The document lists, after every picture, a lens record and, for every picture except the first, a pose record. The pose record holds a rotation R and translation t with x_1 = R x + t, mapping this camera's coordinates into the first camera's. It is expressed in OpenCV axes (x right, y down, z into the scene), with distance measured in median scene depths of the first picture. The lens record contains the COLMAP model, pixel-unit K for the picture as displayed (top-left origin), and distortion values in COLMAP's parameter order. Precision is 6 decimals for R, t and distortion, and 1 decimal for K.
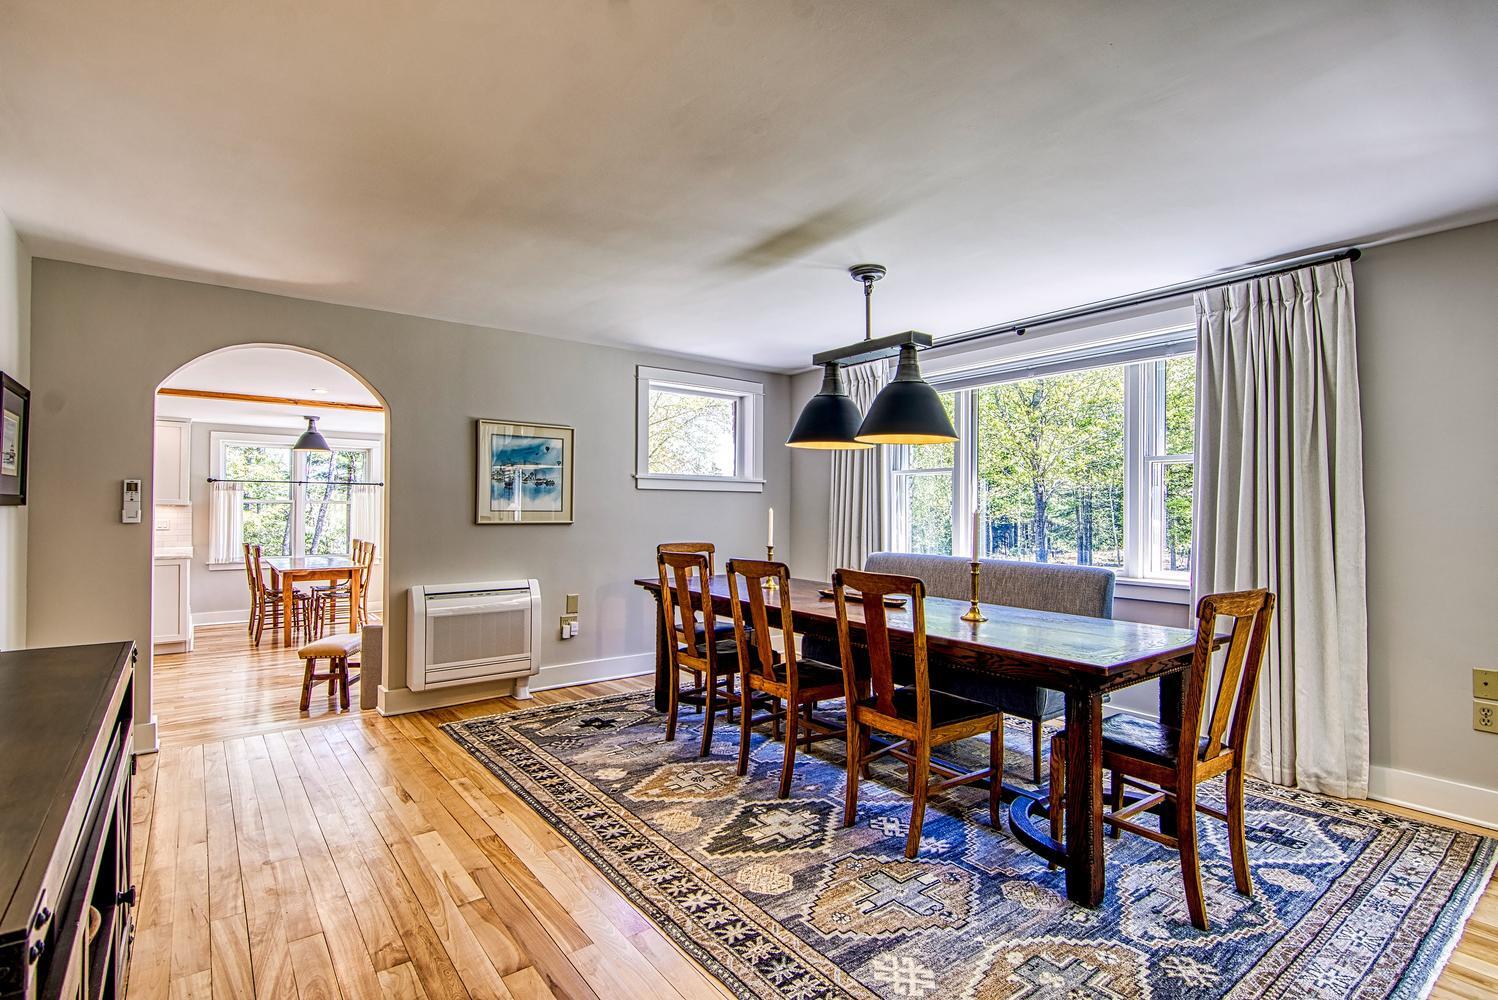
lens RADIAL K [[721.1, 0, 752.4], [0, 721.1, 513.6], [0, 0, 1]] dist [-0.001554, 0.000066]
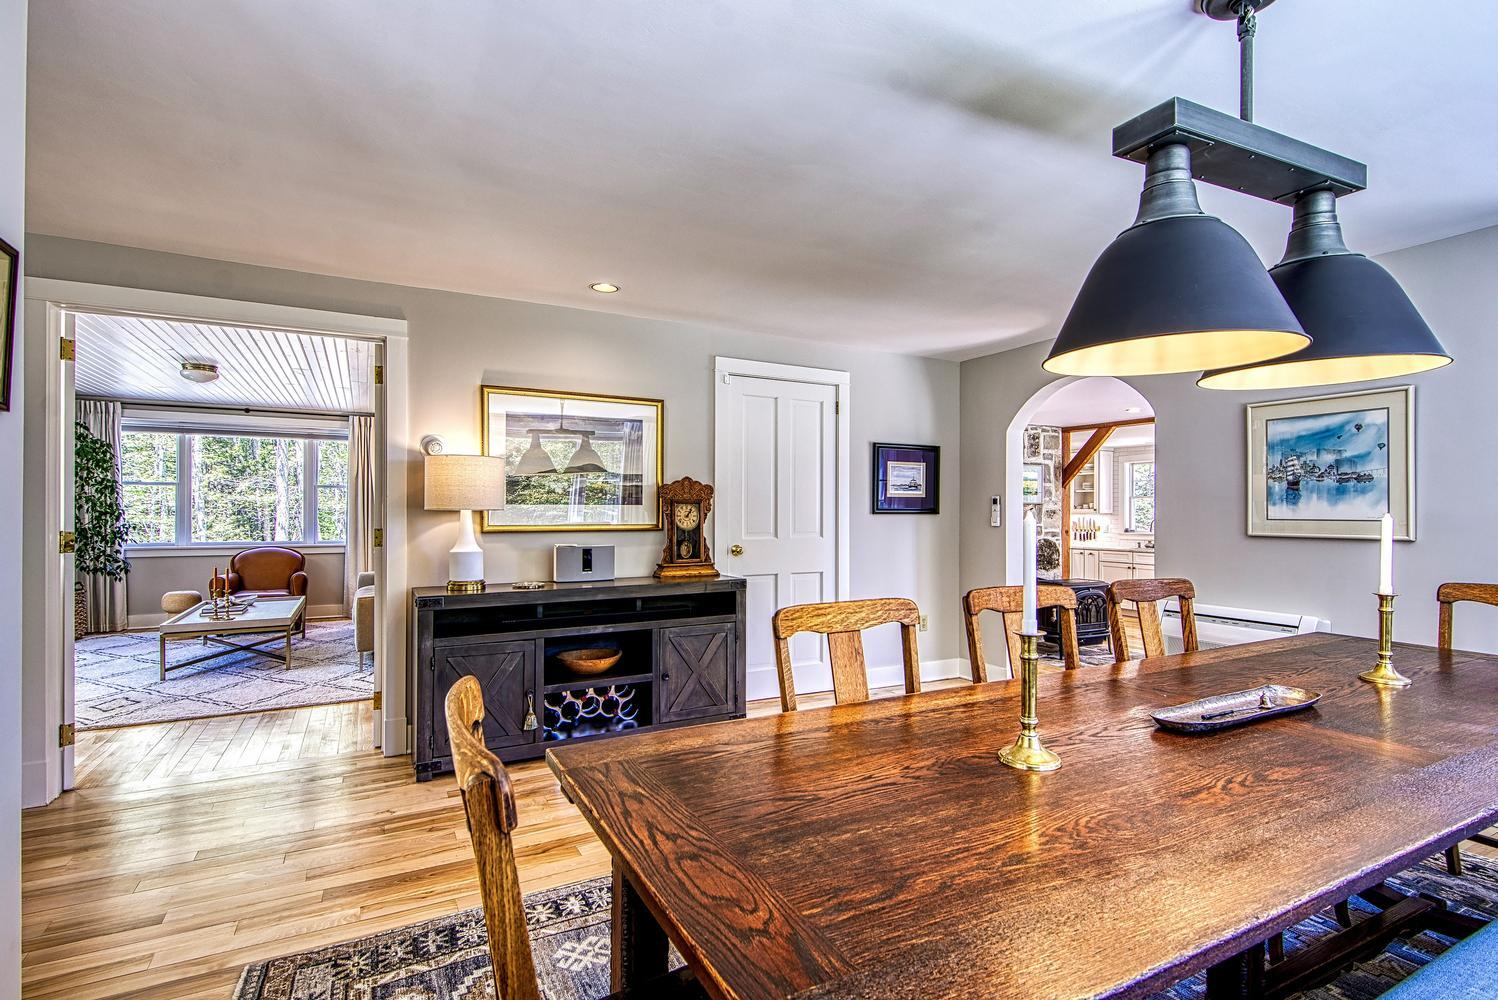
lens RADIAL K [[721.1, 0, 752.4], [0, 721.1, 513.6], [0, 0, 1]] dist [-0.001554, 0.000066]
pose [[-0.168417, -0.005170, -0.985702, 0.472412], [-0.011656, 0.999927, -0.003253, -0.000986], [0.985647, 0.010942, -0.168465, 0.563856]]
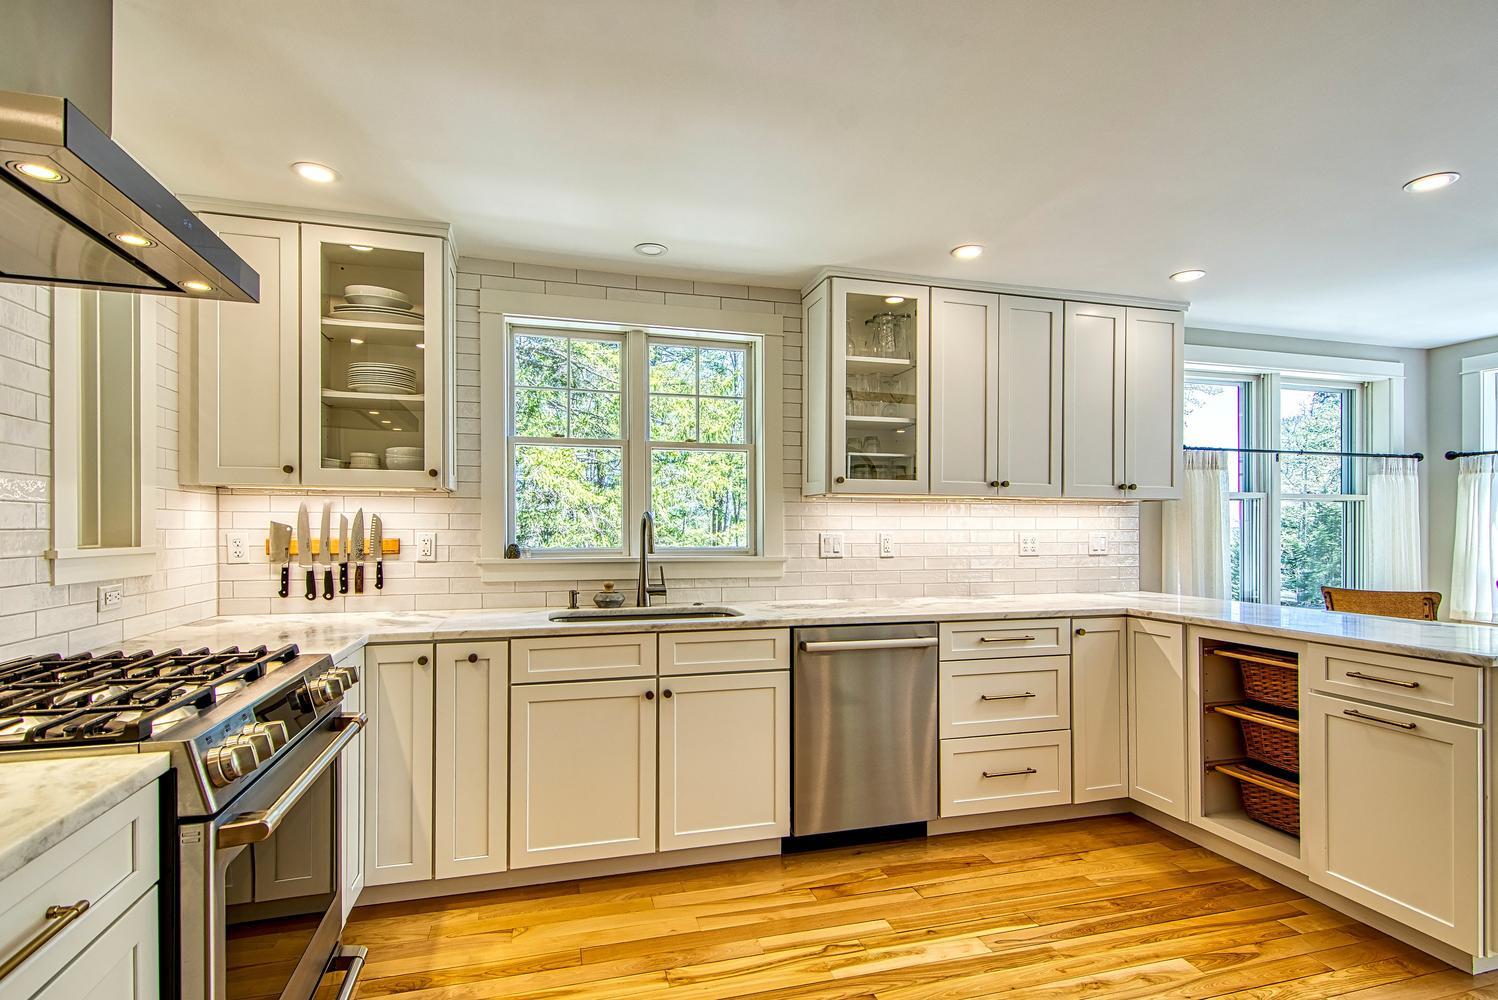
lens RADIAL K [[721.1, 0, 752.4], [0, 721.1, 513.6], [0, 0, 1]] dist [-0.001554, 0.000066]
pose [[0.921714, -0.011329, -0.387705, -1.423009], [0.002341, 0.999718, -0.023648, 0.011568], [0.387863, 0.020889, 0.921480, 0.805287]]
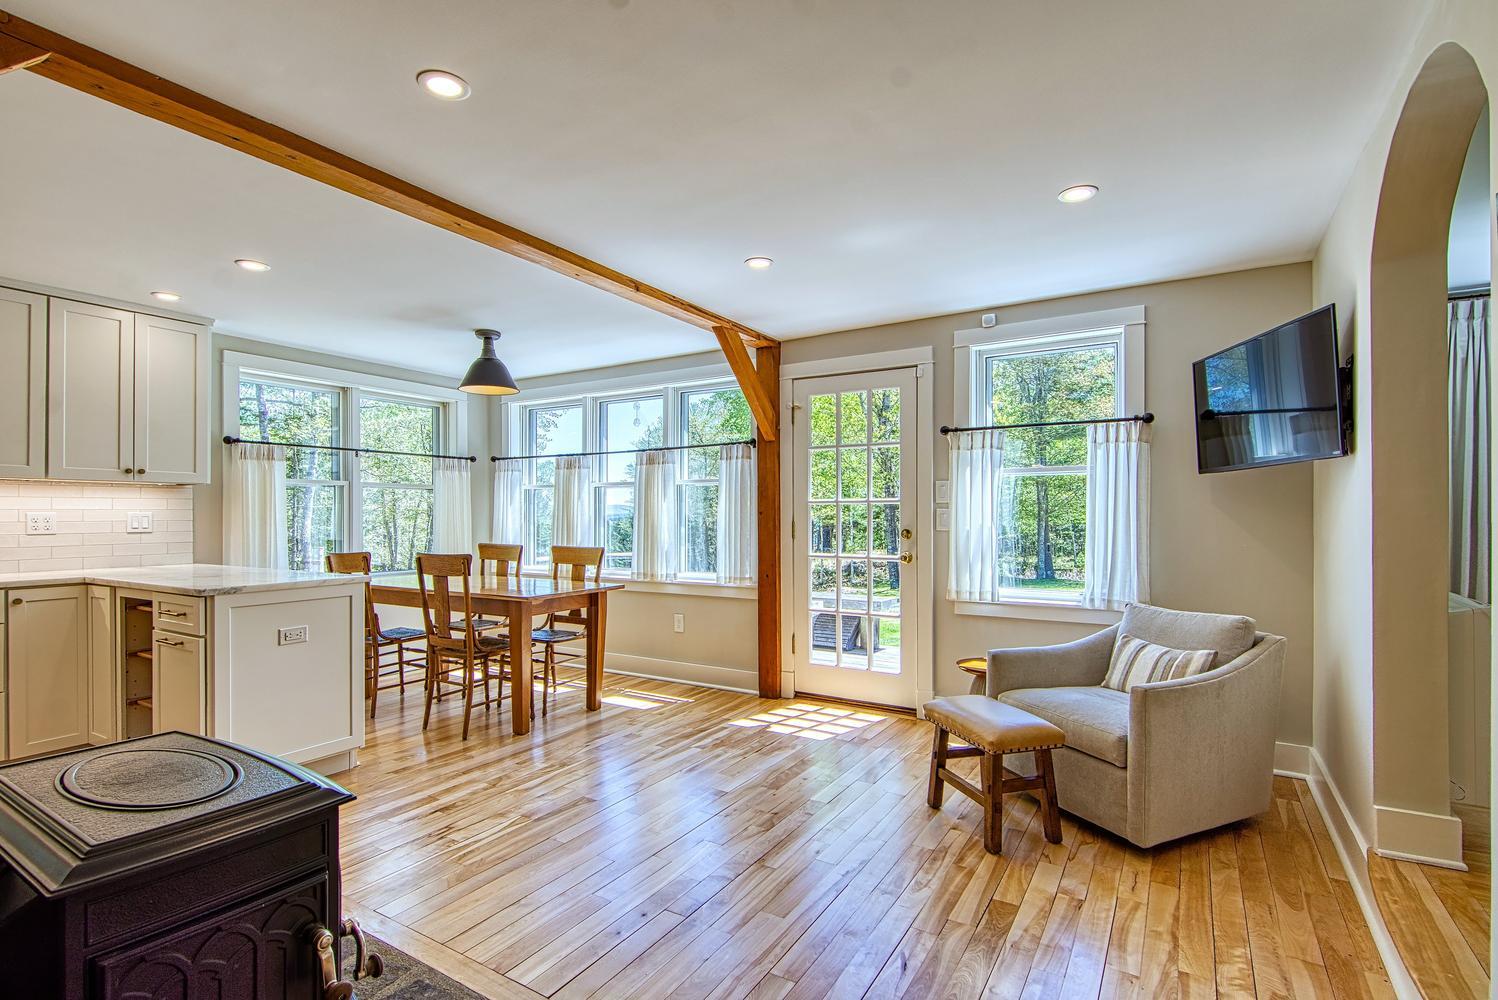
lens RADIAL K [[721.1, 0, 752.4], [0, 721.1, 513.6], [0, 0, 1]] dist [-0.001554, 0.000066]
pose [[0.936513, -0.004117, 0.350608, -0.990902], [0.005802, 0.999976, -0.003755, 0.023569], [-0.350584, 0.005551, 0.936515, 0.611563]]
